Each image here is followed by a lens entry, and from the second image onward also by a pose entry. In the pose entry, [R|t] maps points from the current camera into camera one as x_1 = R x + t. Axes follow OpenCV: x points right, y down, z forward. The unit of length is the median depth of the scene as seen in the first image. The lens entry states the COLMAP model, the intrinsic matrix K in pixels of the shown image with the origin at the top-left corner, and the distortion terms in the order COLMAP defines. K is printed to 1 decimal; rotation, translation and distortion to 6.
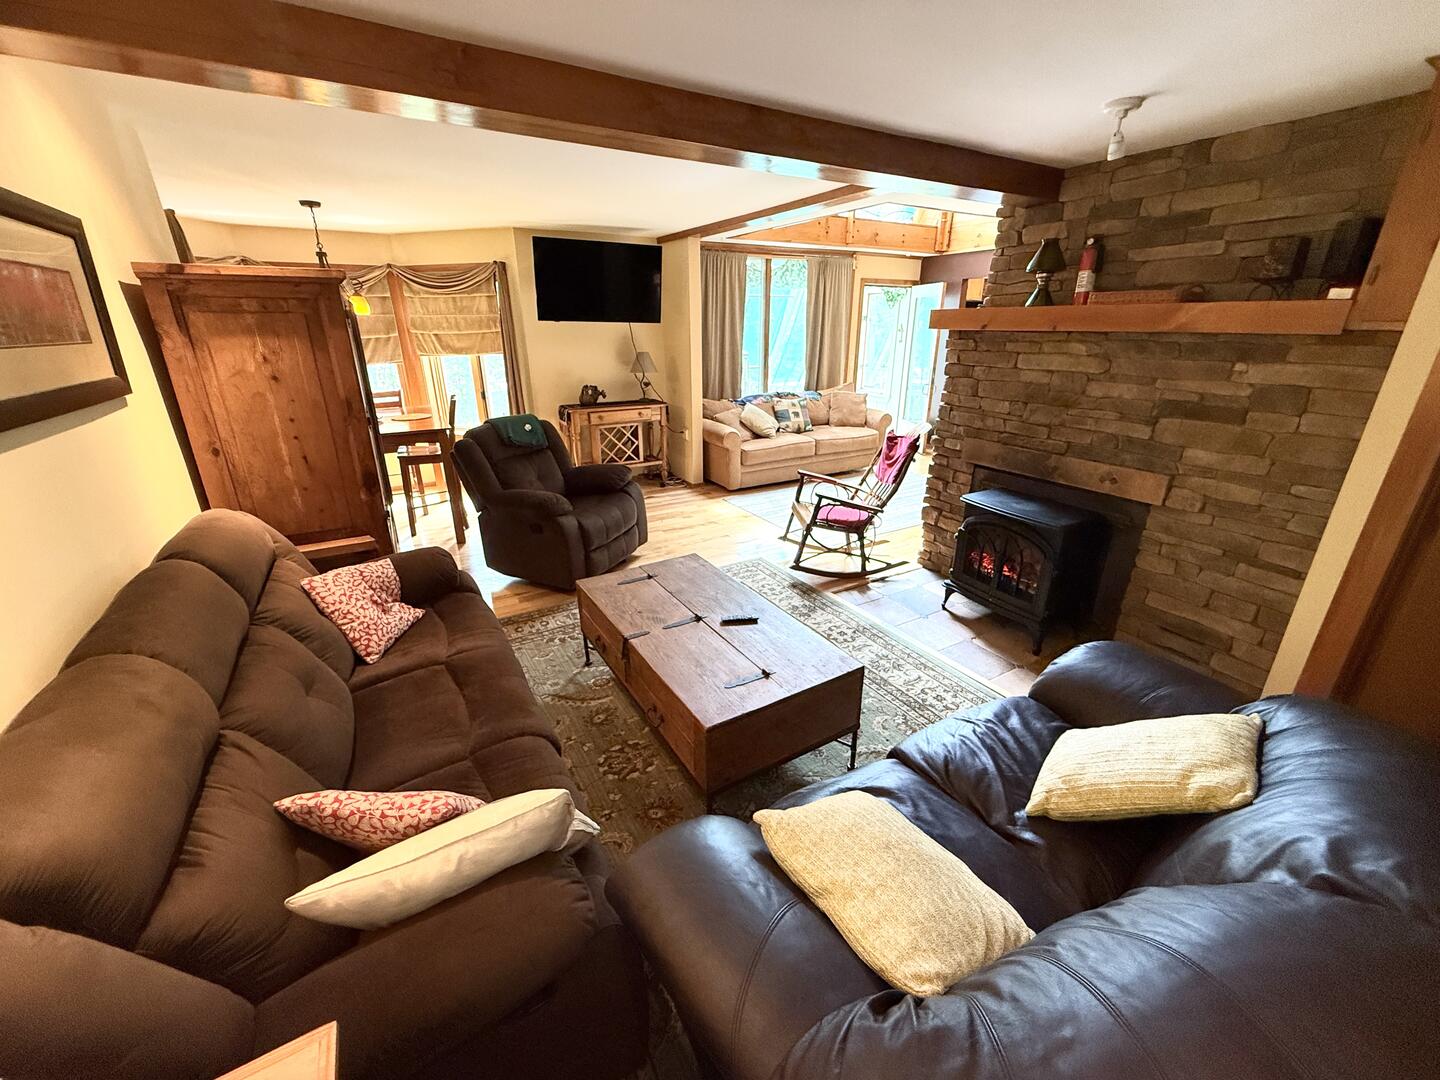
lens RADIAL K [[577.2, 0, 716.1], [0, 577.2, 540.6], [0, 0, 1]] dist [-0.002014, 0.000087]
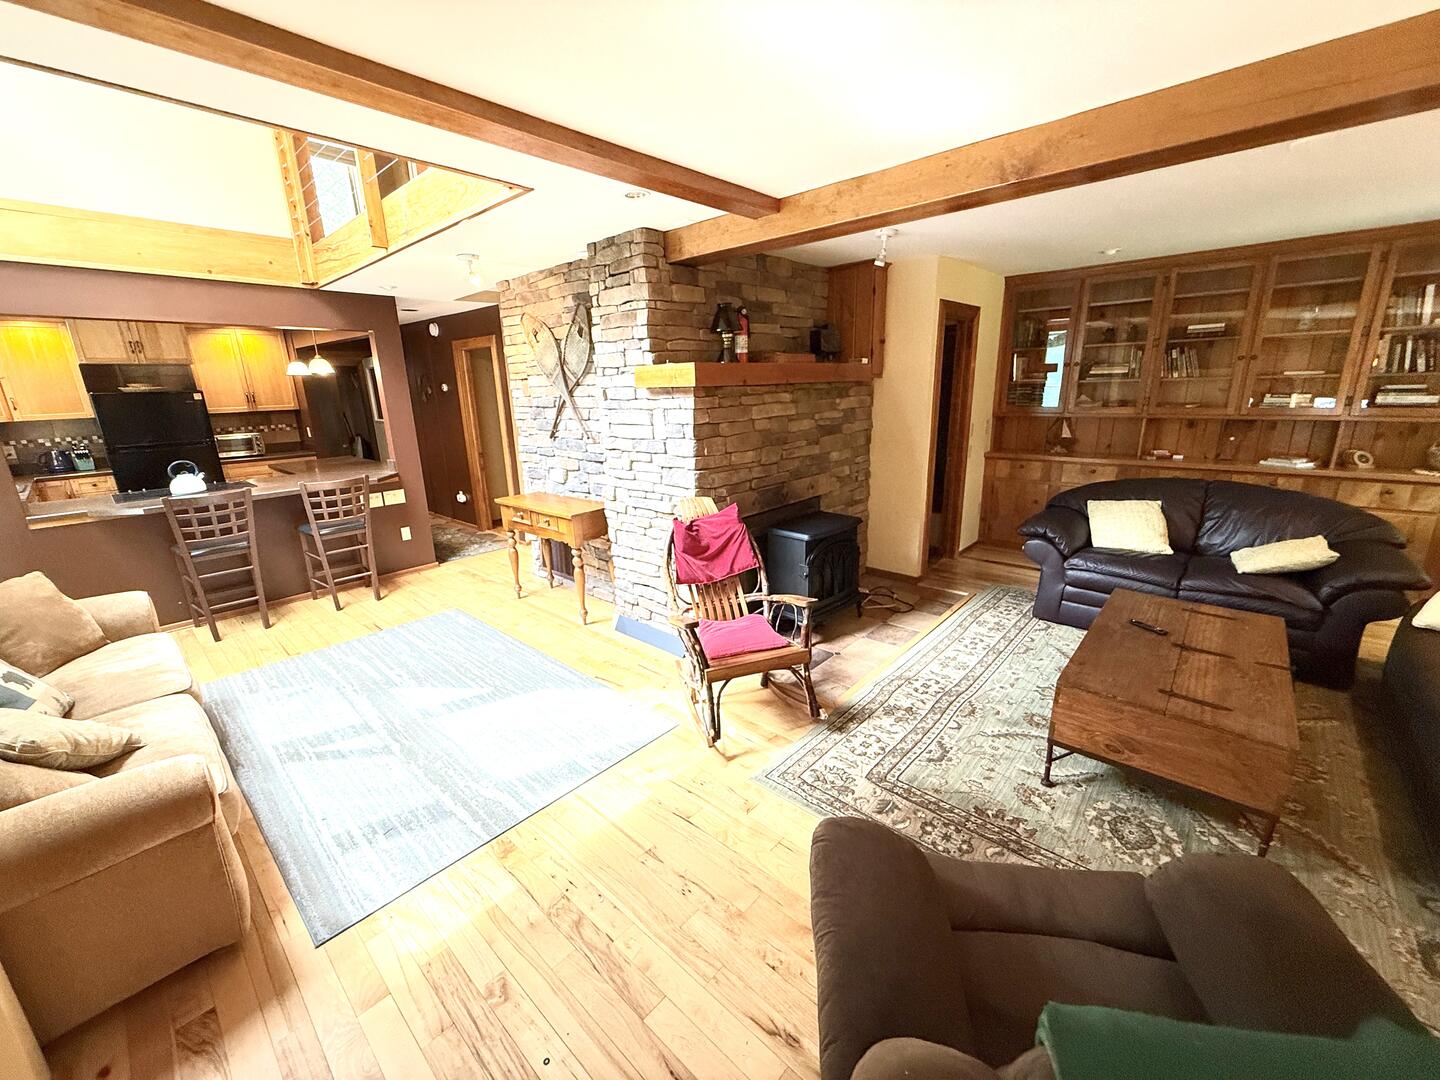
lens RADIAL K [[577.2, 0, 718.1], [0, 577.2, 539.2], [0, 0, 1]] dist [-0.002014, 0.000087]
pose [[-0.302513, -0.236469, 0.923346, -0.465507], [0.366348, 0.865476, 0.341674, -0.465657], [-0.879929, 0.441627, -0.175188, 1.263408]]
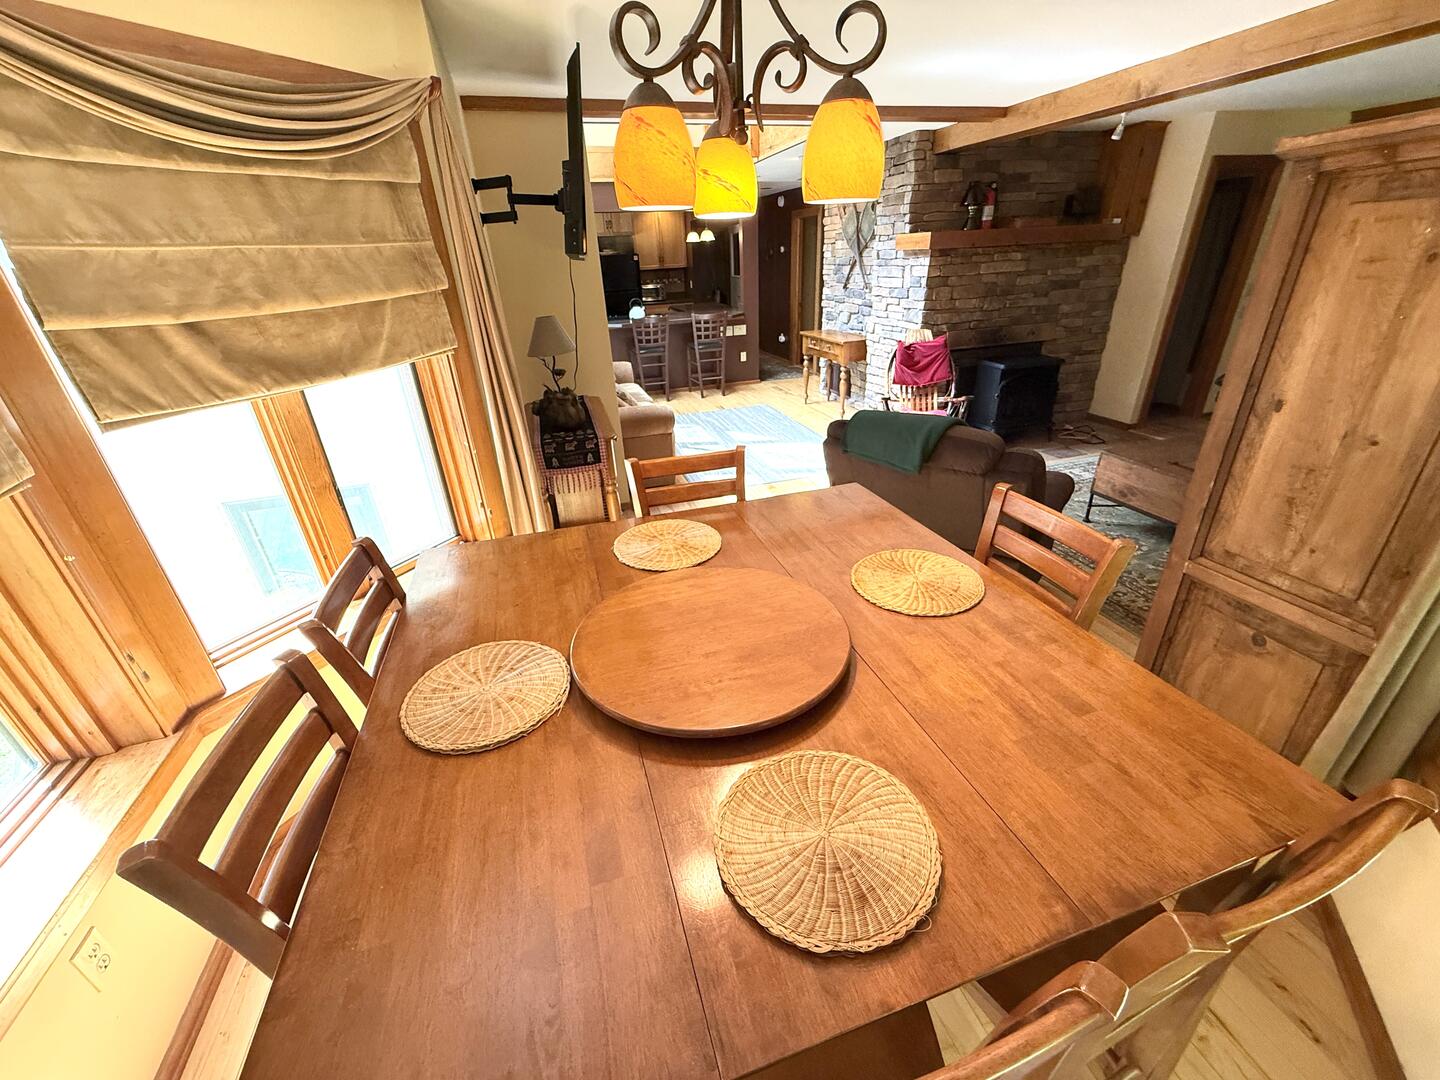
lens RADIAL K [[577.2, 0, 718.6], [0, 577.2, 541.2], [0, 0, 1]] dist [-0.002014, 0.000087]
pose [[0.227075, -0.440401, 0.868610, -1.116211], [0.386650, 0.859372, 0.334638, -0.434621], [-0.893834, 0.259860, 0.365423, 1.162759]]
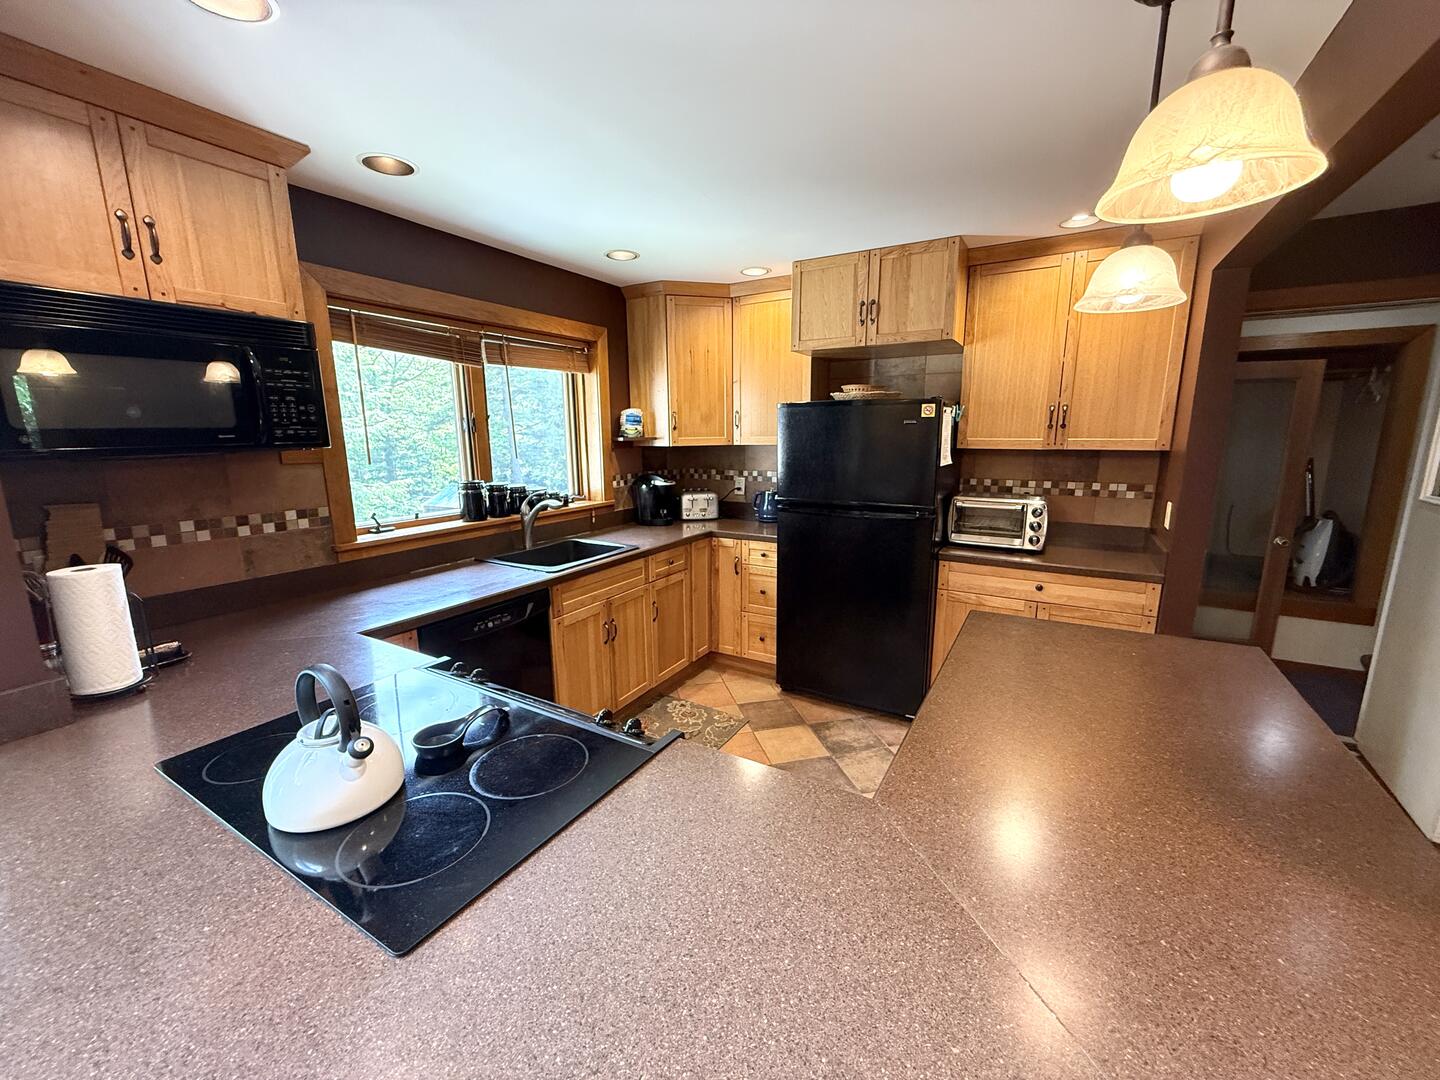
lens RADIAL K [[577.2, 0, 719.5], [0, 577.2, 543.1], [0, 0, 1]] dist [-0.002014, 0.000087]
pose [[0.868630, -0.093982, 0.486466, 1.067913], [0.175881, 0.976389, -0.125421, -0.598476], [-0.463193, 0.194504, 0.864650, 1.646305]]
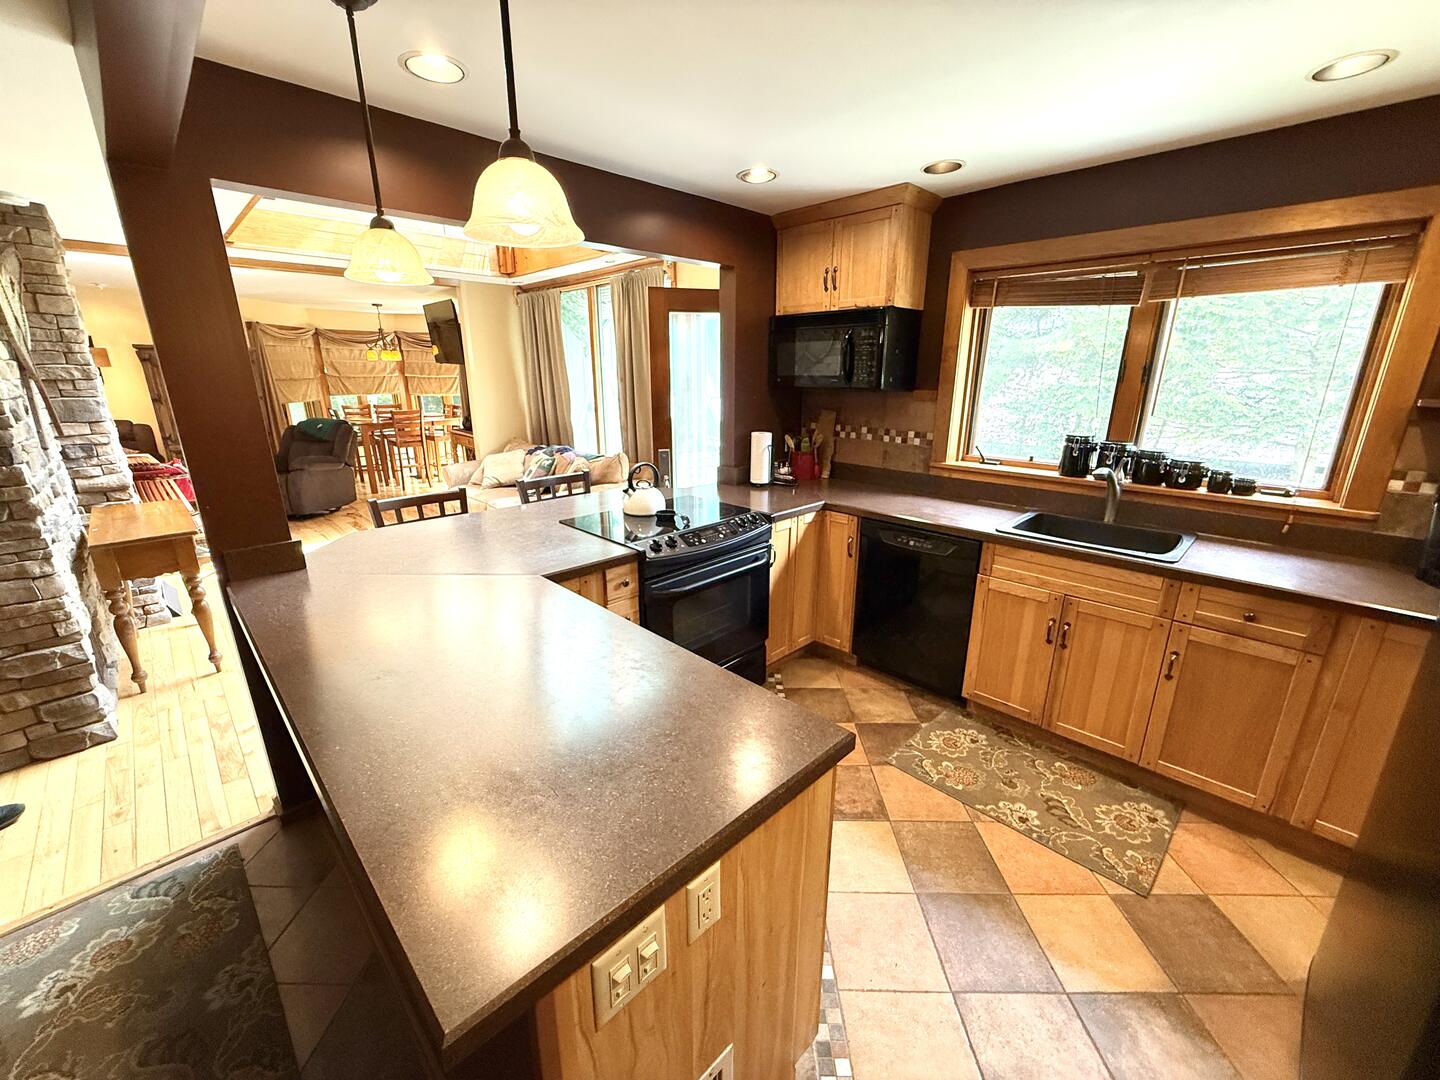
lens RADIAL K [[577.2, 0, 713.0], [0, 577.2, 535.1], [0, 0, 1]] dist [-0.002014, 0.000087]
pose [[0.249602, 0.273334, -0.928971, 1.817493], [-0.348101, 0.920534, 0.177322, -0.691060], [0.903617, 0.279116, 0.324915, 1.841805]]
